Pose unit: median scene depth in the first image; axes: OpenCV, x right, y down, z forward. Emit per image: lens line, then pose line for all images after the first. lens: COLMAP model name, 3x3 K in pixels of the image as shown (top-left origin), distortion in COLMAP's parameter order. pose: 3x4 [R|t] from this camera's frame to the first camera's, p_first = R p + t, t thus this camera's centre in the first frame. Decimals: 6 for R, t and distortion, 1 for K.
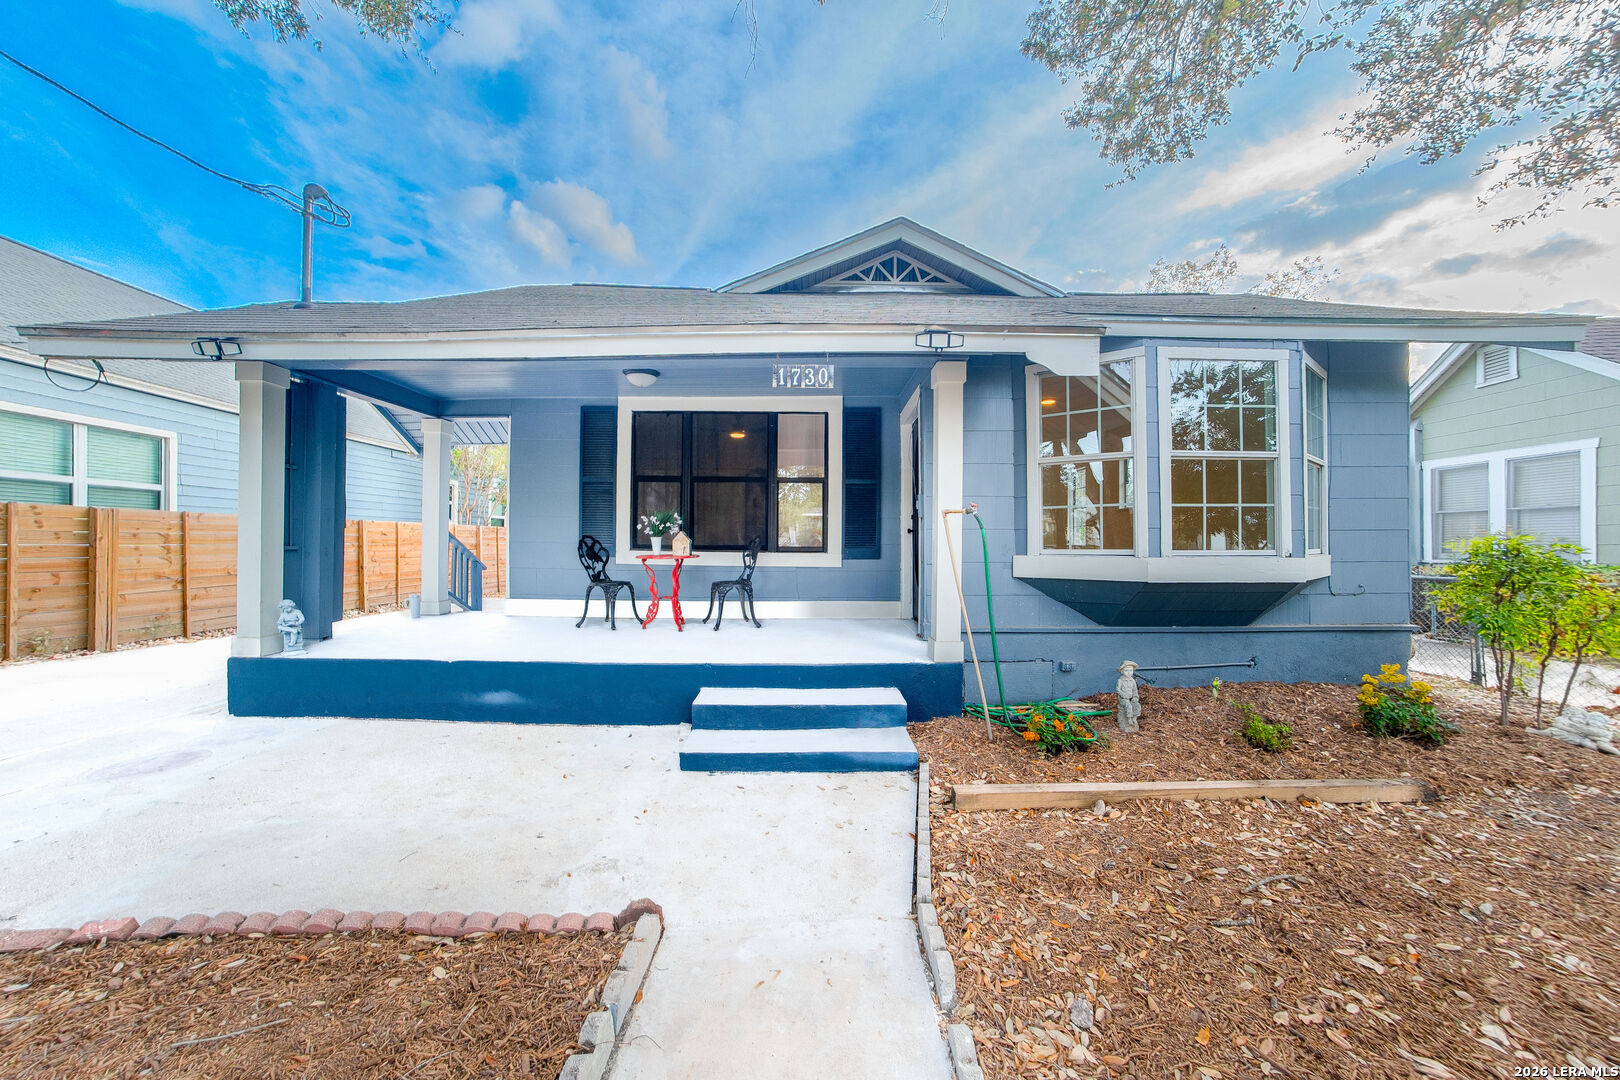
lens RADIAL K [[561.7, 0, 809.0], [0, 561.7, 547.6], [0, 0, 1]] dist [-0.020531, -0.000009]
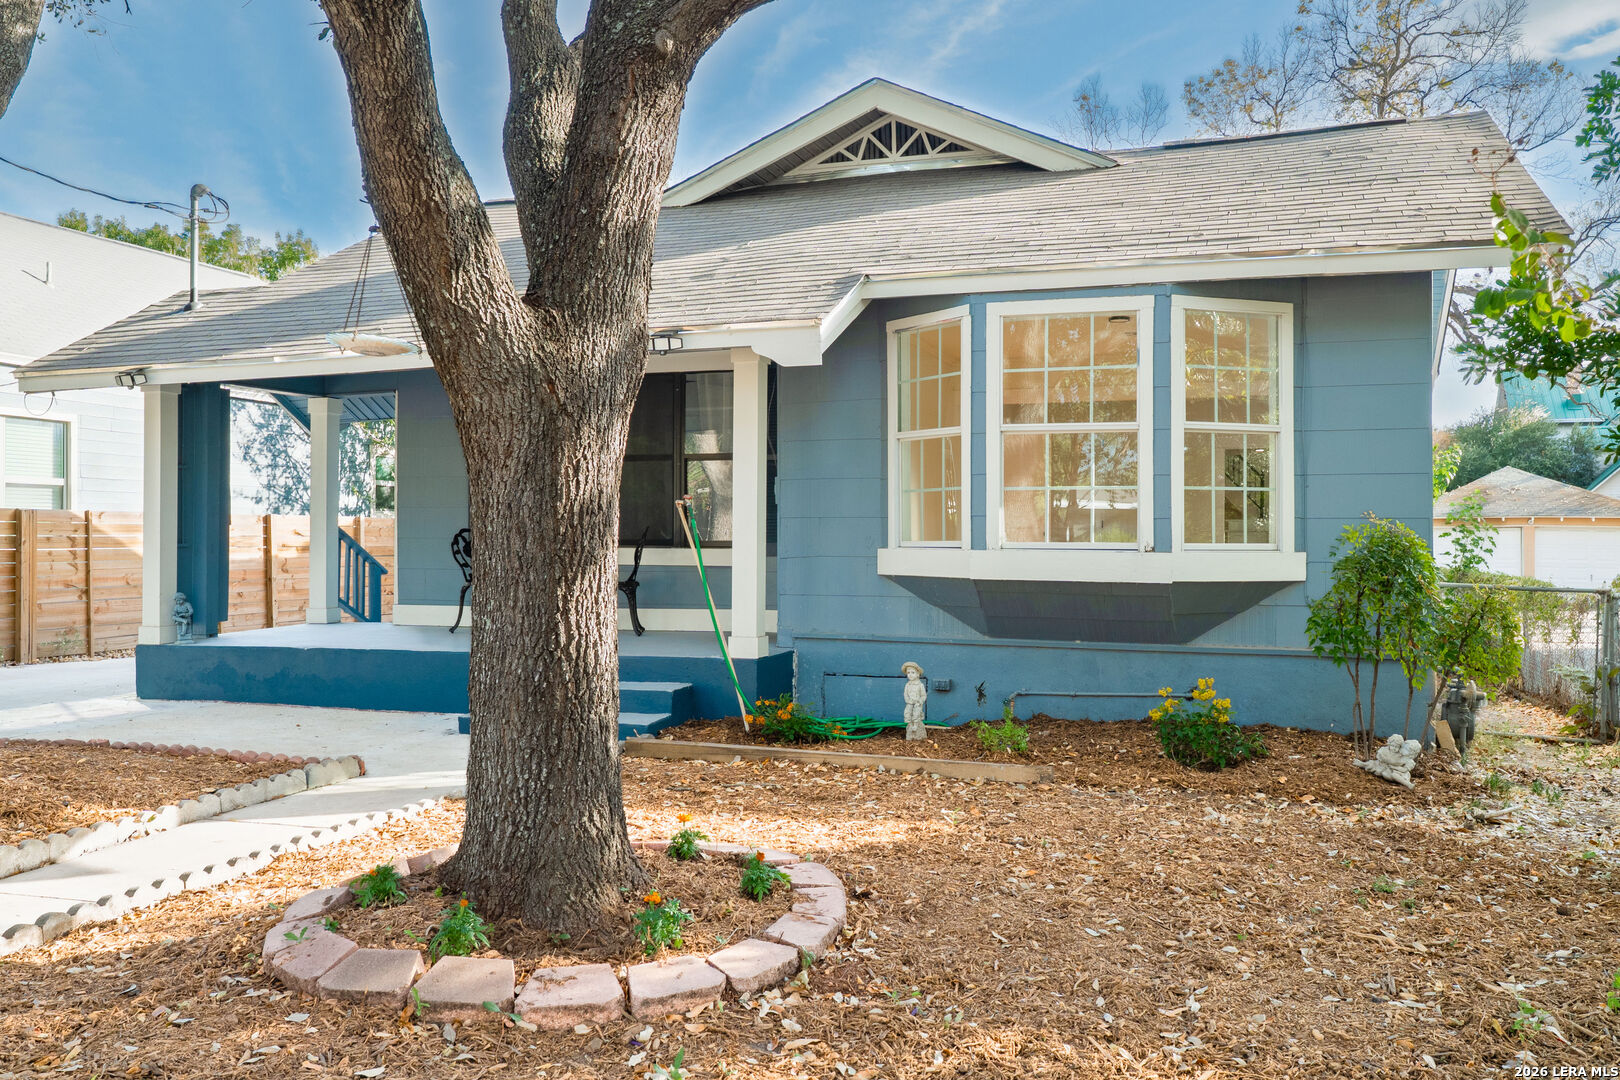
lens RADIAL K [[1321.8, 0, 806.1], [0, 1321.8, 541.9], [0, 0, 1]] dist [0.004270, -0.012458]
pose [[0.943009, -0.006192, -0.332710, 0.765209], [0.002623, 0.999934, -0.011175, 0.020750], [0.332757, 0.009666, 0.942963, -0.736987]]
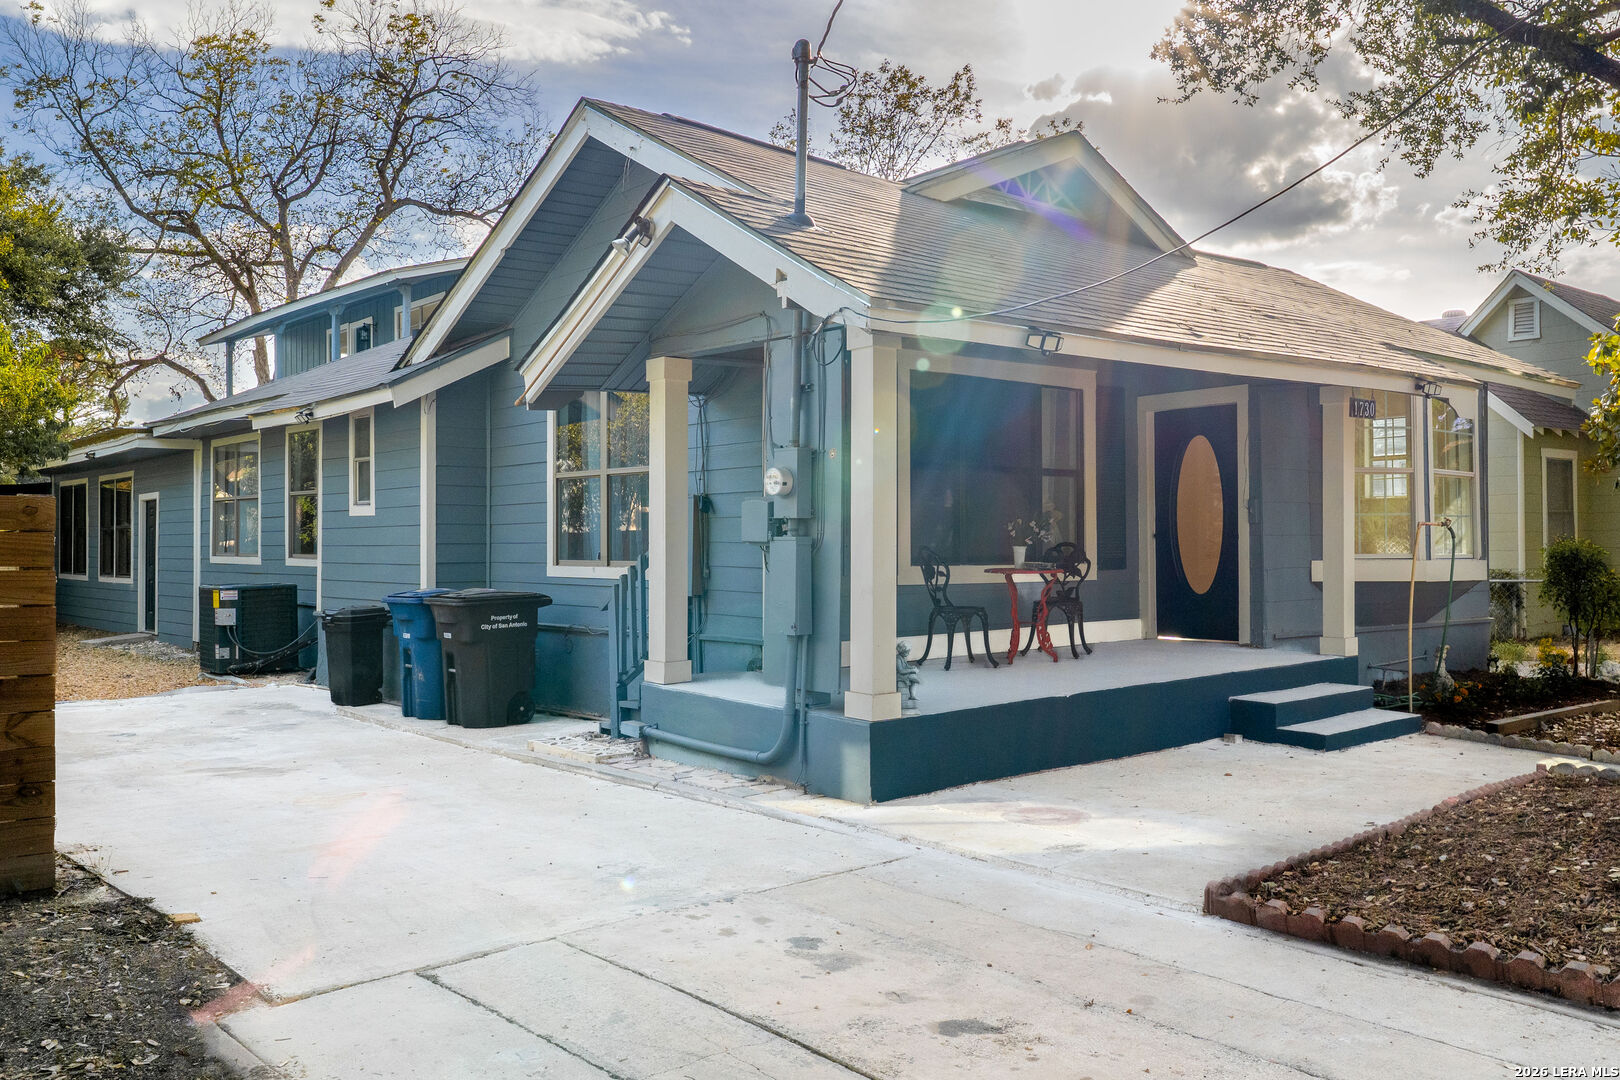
lens RADIAL K [[1321.8, 0, 796.6], [0, 1321.8, 536.8], [0, 0, 1]] dist [0.004270, -0.012458]
pose [[0.757234, -0.011016, 0.653051, -1.612819], [0.017979, 0.999830, -0.003981, -0.029381], [-0.652896, 0.014756, 0.757304, -0.187796]]
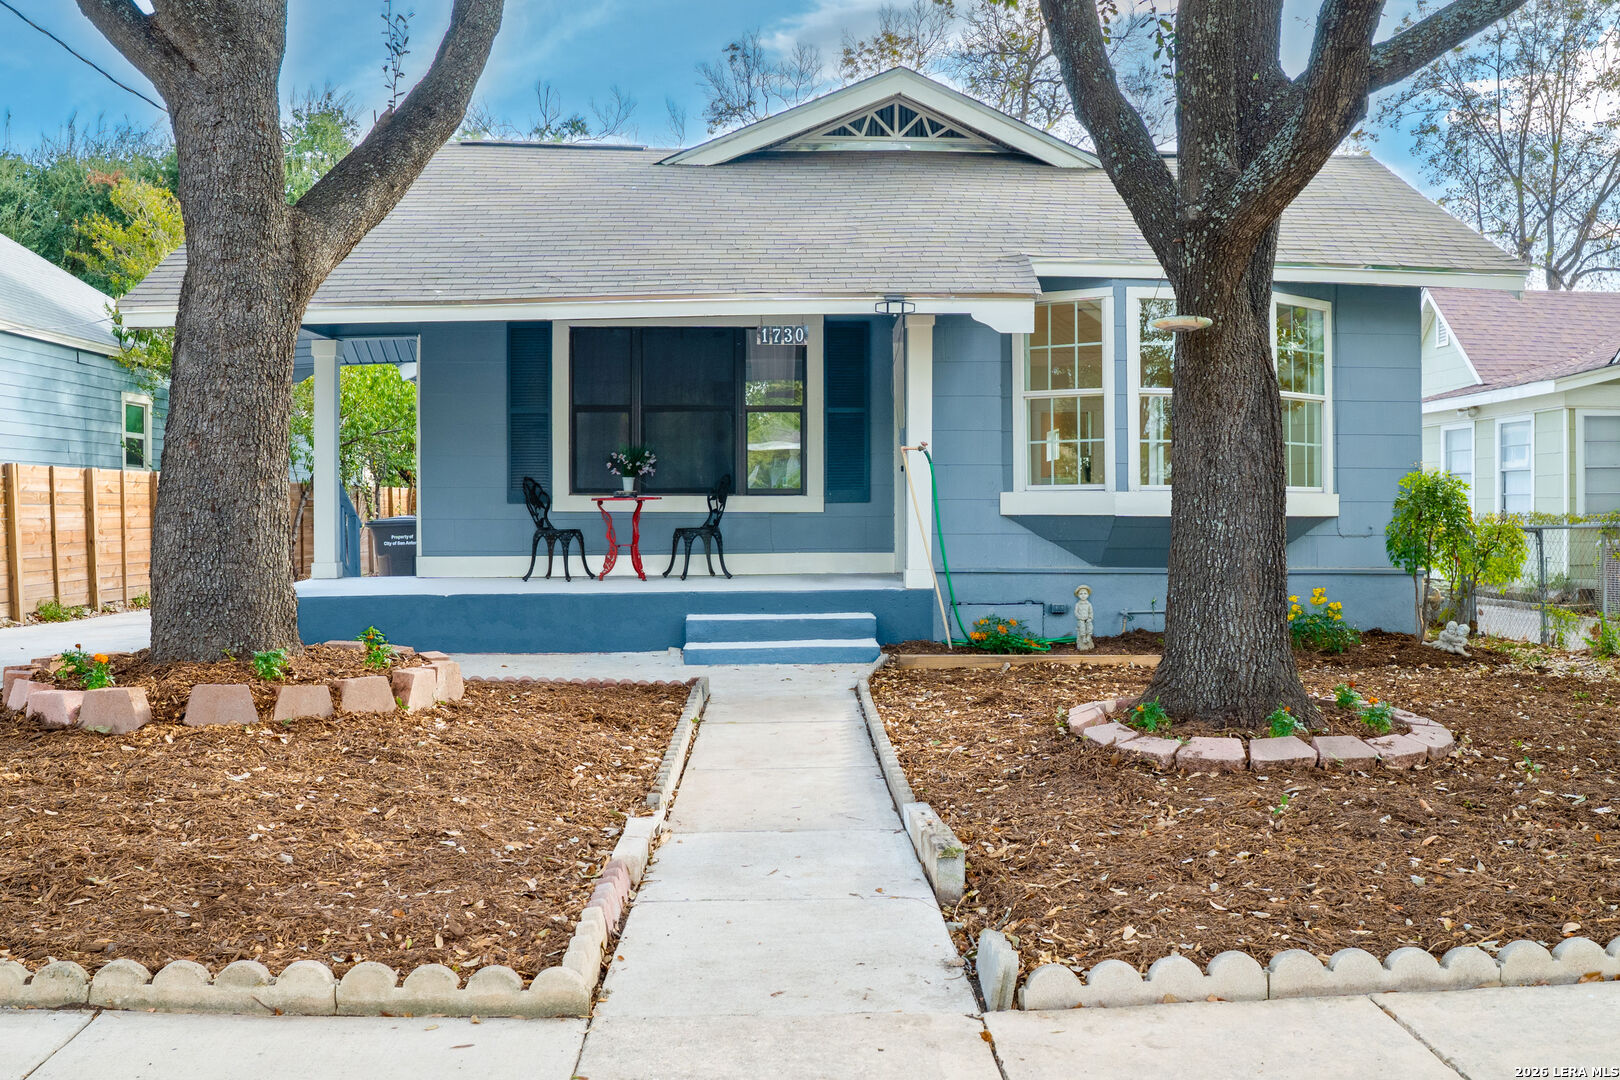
lens RADIAL K [[1479.5, 0, 819.9], [0, 1479.5, 556.3], [0, 0, 1]] dist [-0.154646, 0.000000]
pose [[0.999689, -0.011101, 0.022323, 0.002122], [0.010618, 0.999709, 0.021649, 0.053909], [-0.022556, -0.021405, 0.999516, -1.244897]]
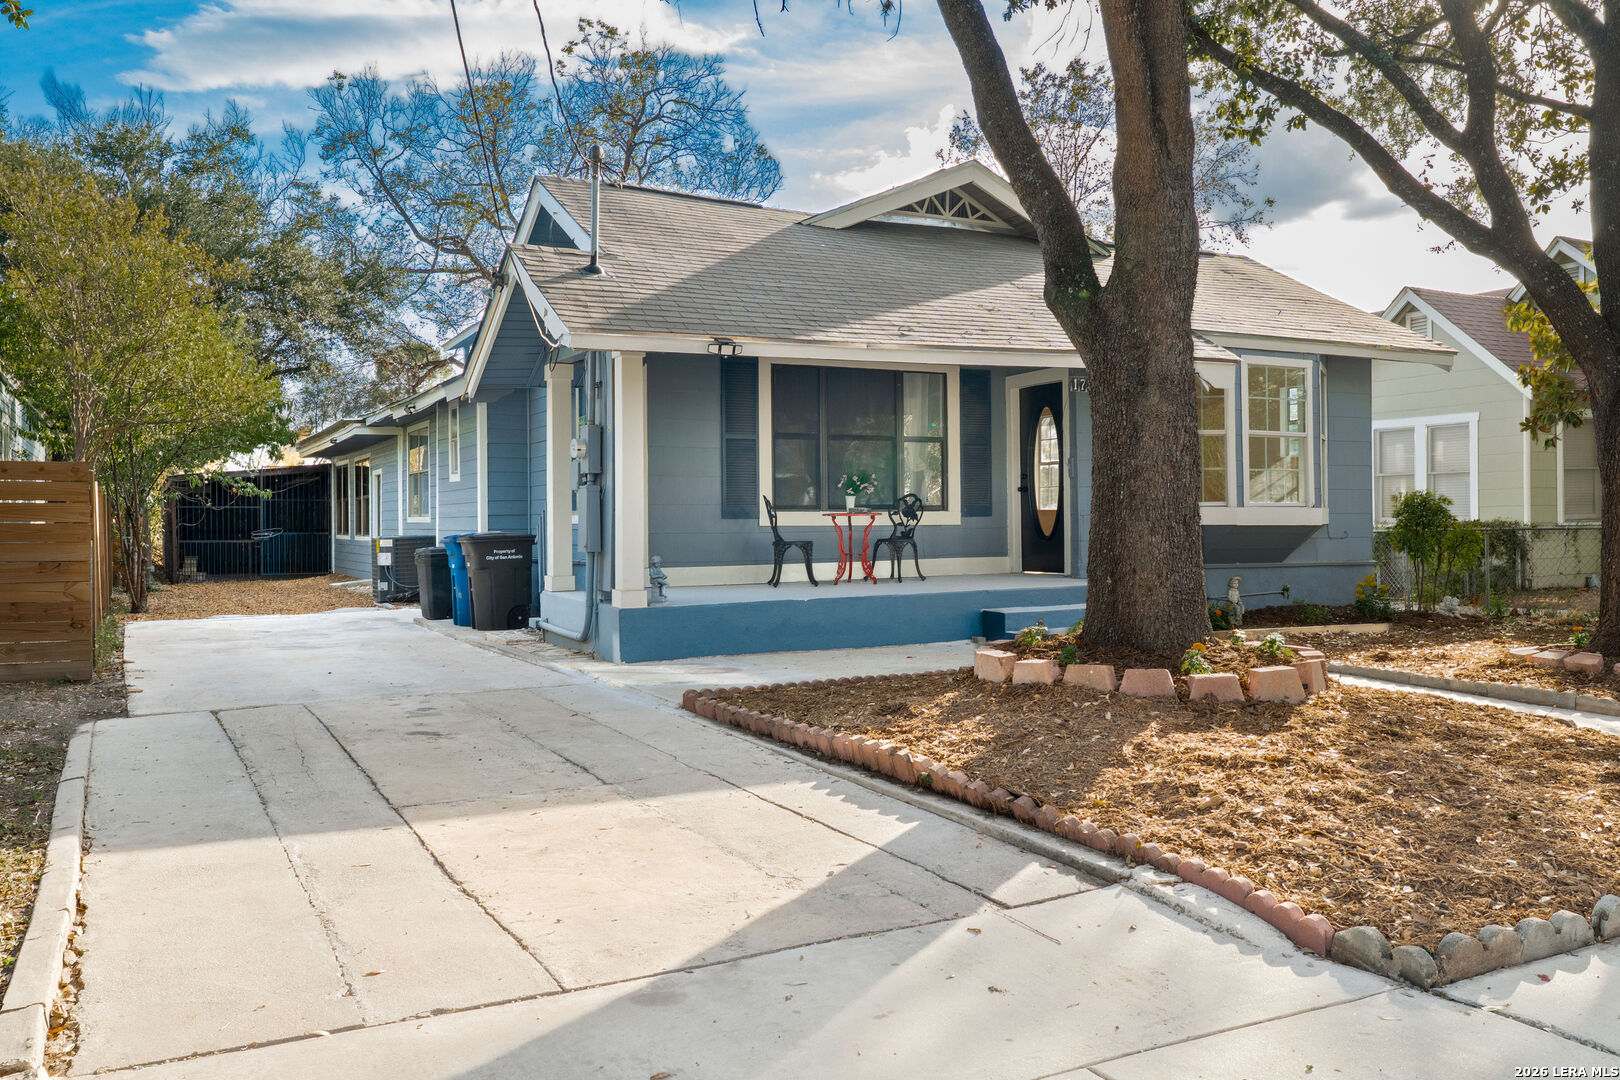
lens RADIAL K [[1321.8, 0, 812.4], [0, 1321.8, 524.3], [0, 0, 1]] dist [0.004270, -0.012458]
pose [[0.894344, -0.017848, 0.447025, -1.316291], [0.020719, 0.999784, -0.001534, 0.032866], [-0.446901, 0.010634, 0.894520, -1.069650]]
